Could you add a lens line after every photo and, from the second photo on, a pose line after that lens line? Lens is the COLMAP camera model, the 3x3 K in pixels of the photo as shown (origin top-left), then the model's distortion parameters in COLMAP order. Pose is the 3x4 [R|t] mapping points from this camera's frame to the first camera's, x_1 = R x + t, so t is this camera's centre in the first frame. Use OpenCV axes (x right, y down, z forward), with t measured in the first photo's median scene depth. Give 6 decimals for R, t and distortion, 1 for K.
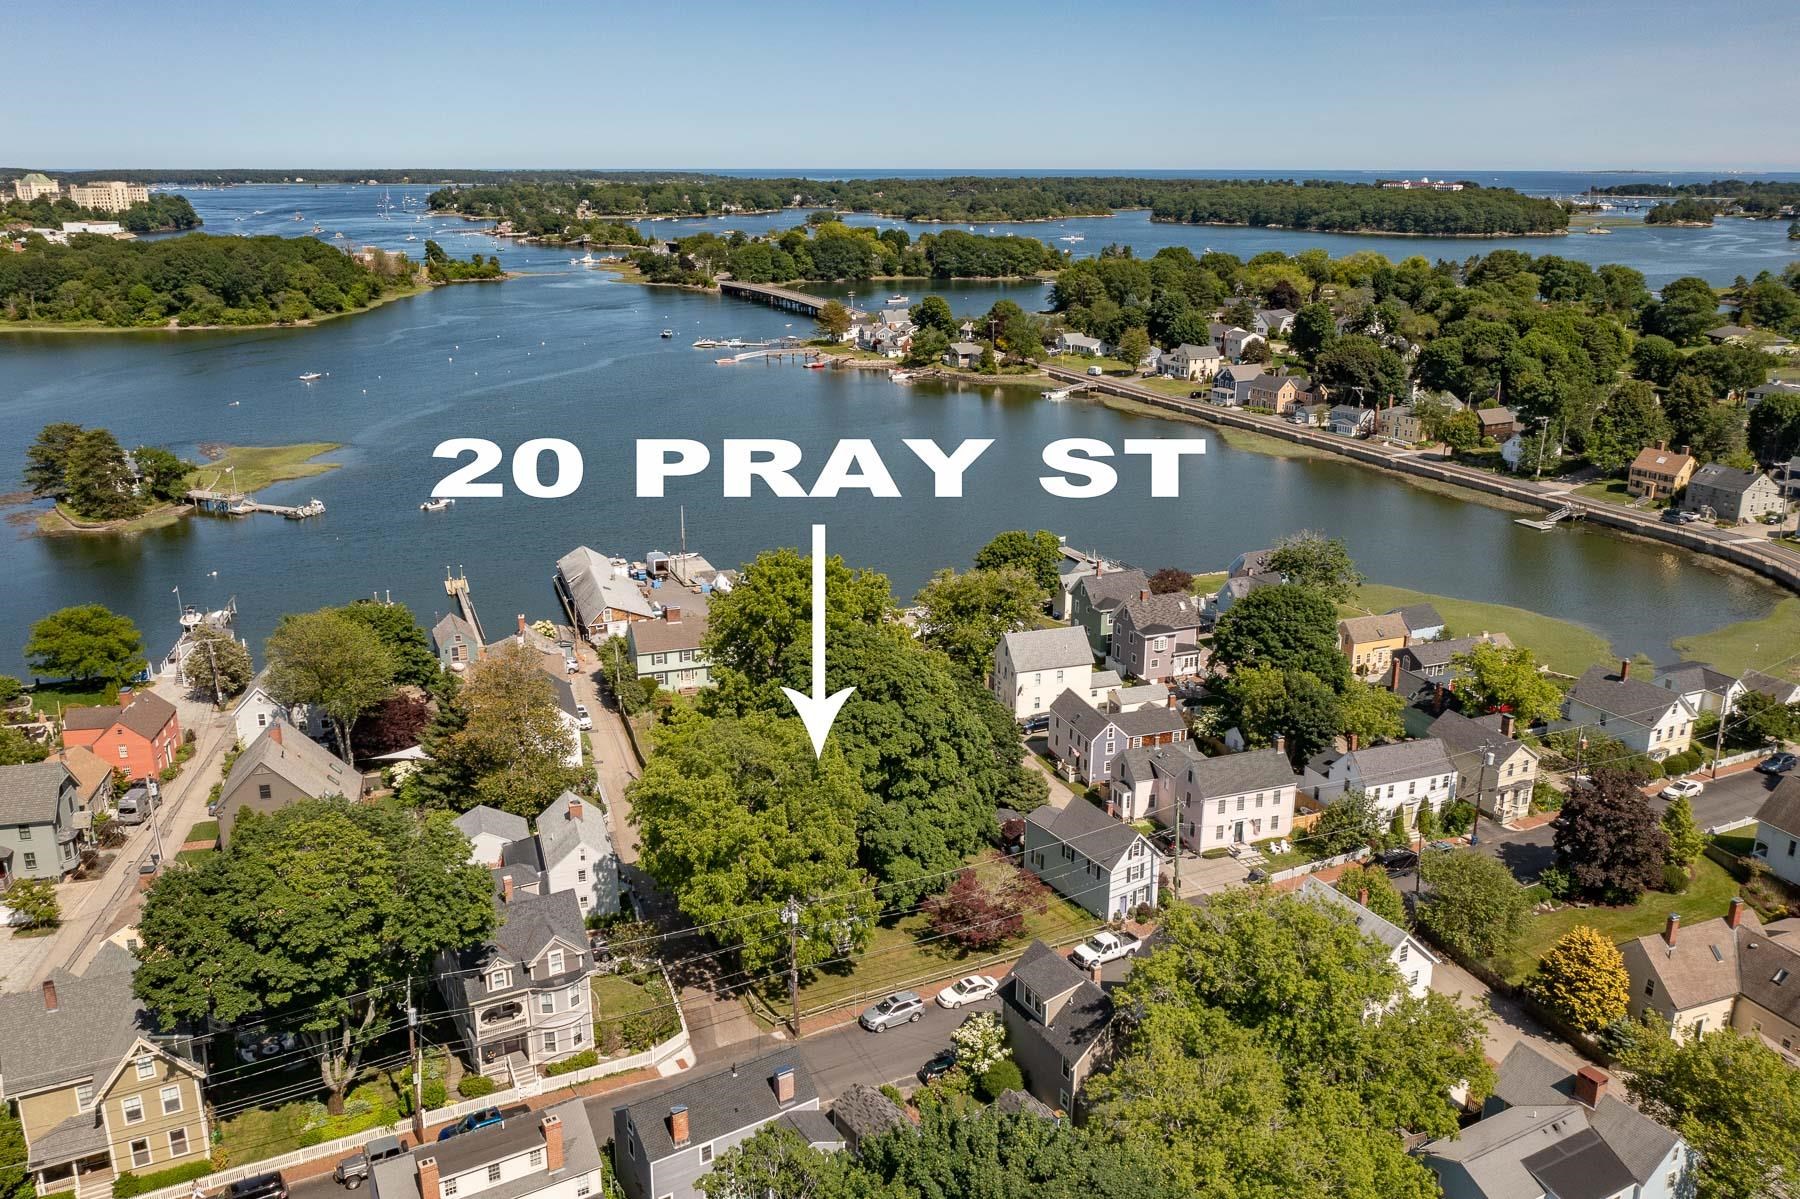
lens RADIAL K [[1421.4, 0, 899.1], [0, 1421.4, 597.1], [0, 0, 1]] dist [-0.011571, 0.006385]
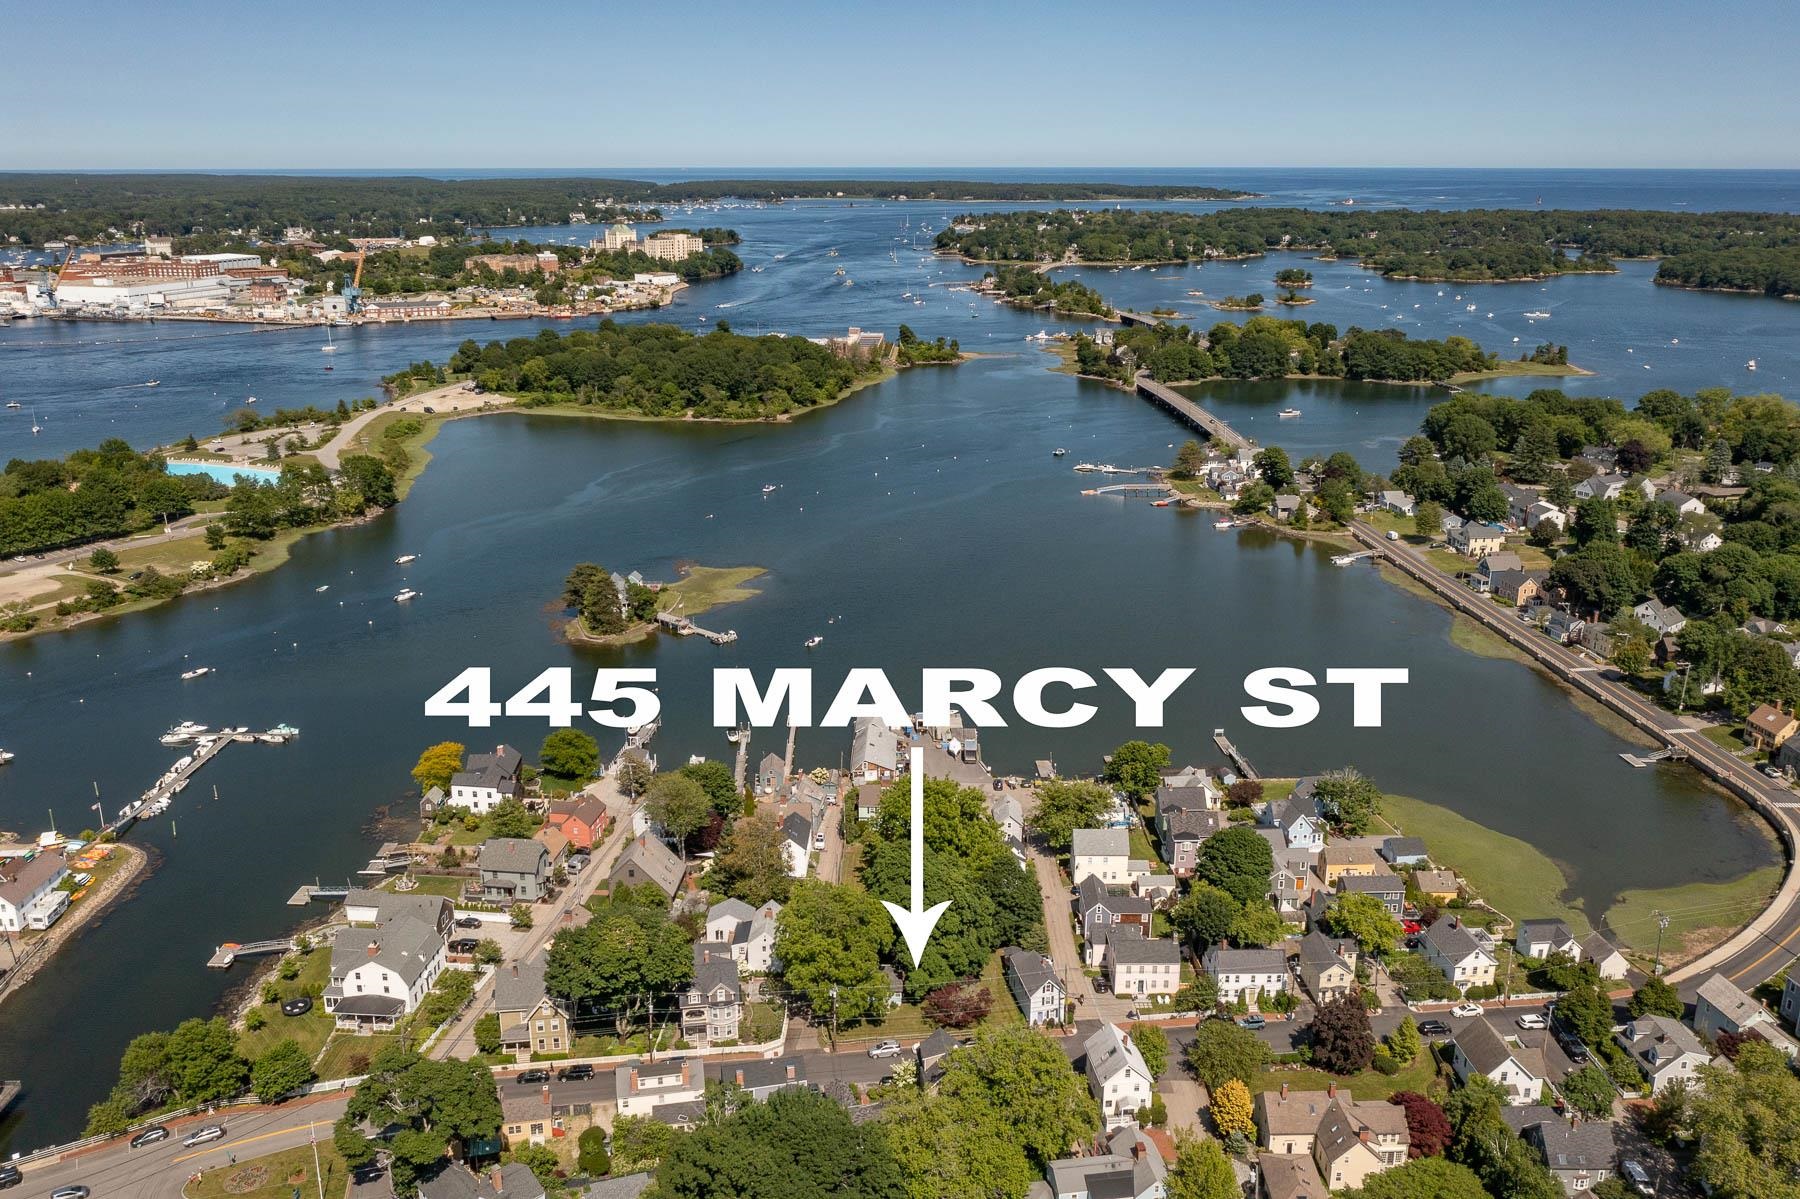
lens RADIAL K [[1419.2, 0, 900.0], [0, 1419.2, 599.5], [0, 0, 1]] dist [-0.015811, 0.011375]
pose [[0.940079, 0.096408, -0.327042, 0.370454], [-0.096853, 0.995186, 0.014965, -0.224322], [0.326910, 0.017607, 0.944891, -0.535950]]
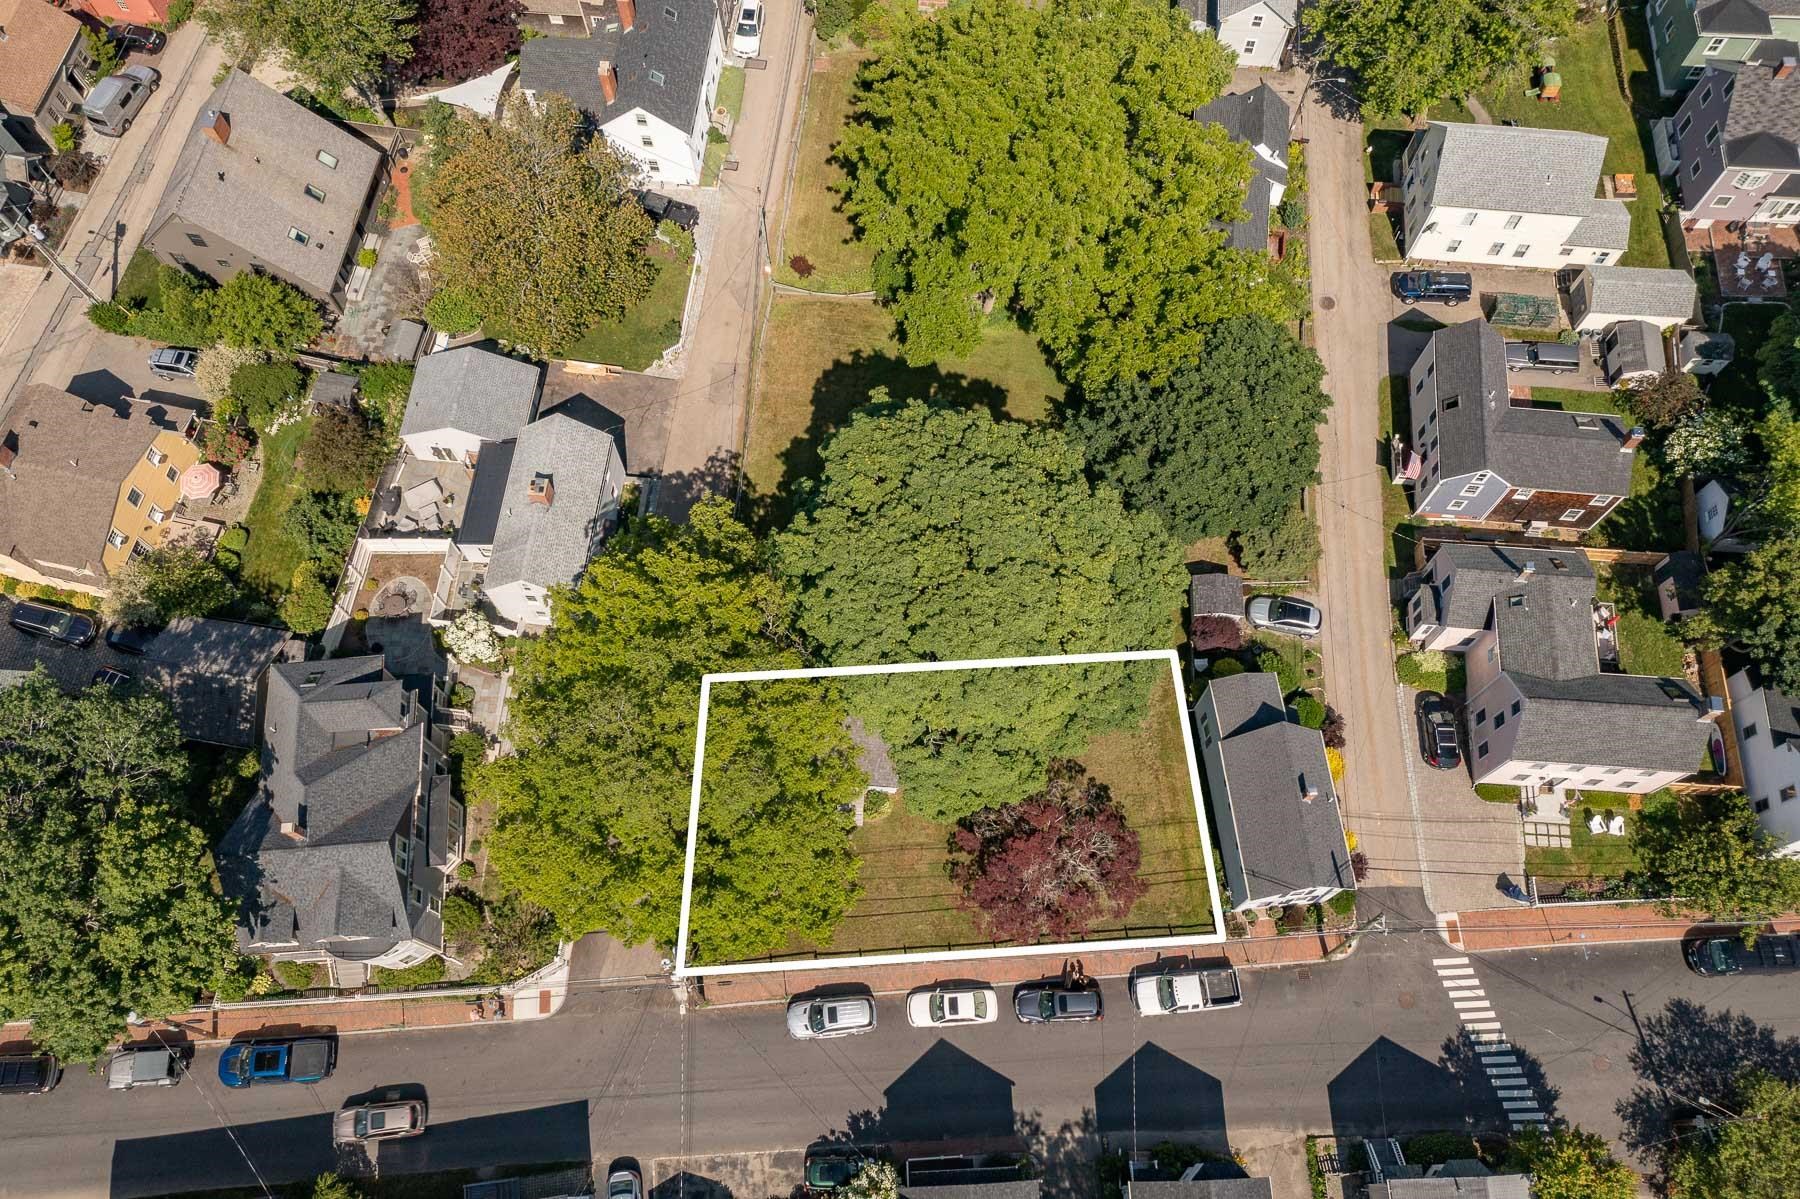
lens RADIAL K [[1406.8, 0, 901.6], [0, 1406.8, 595.5], [0, 0, 1]] dist [-0.015408, 0.009359]
pose [[0.908357, 0.383565, -0.166628, 0.040810], [-0.107877, 0.599876, 0.792787, -0.259638], [0.404042, -0.702159, 0.586279, 0.456798]]
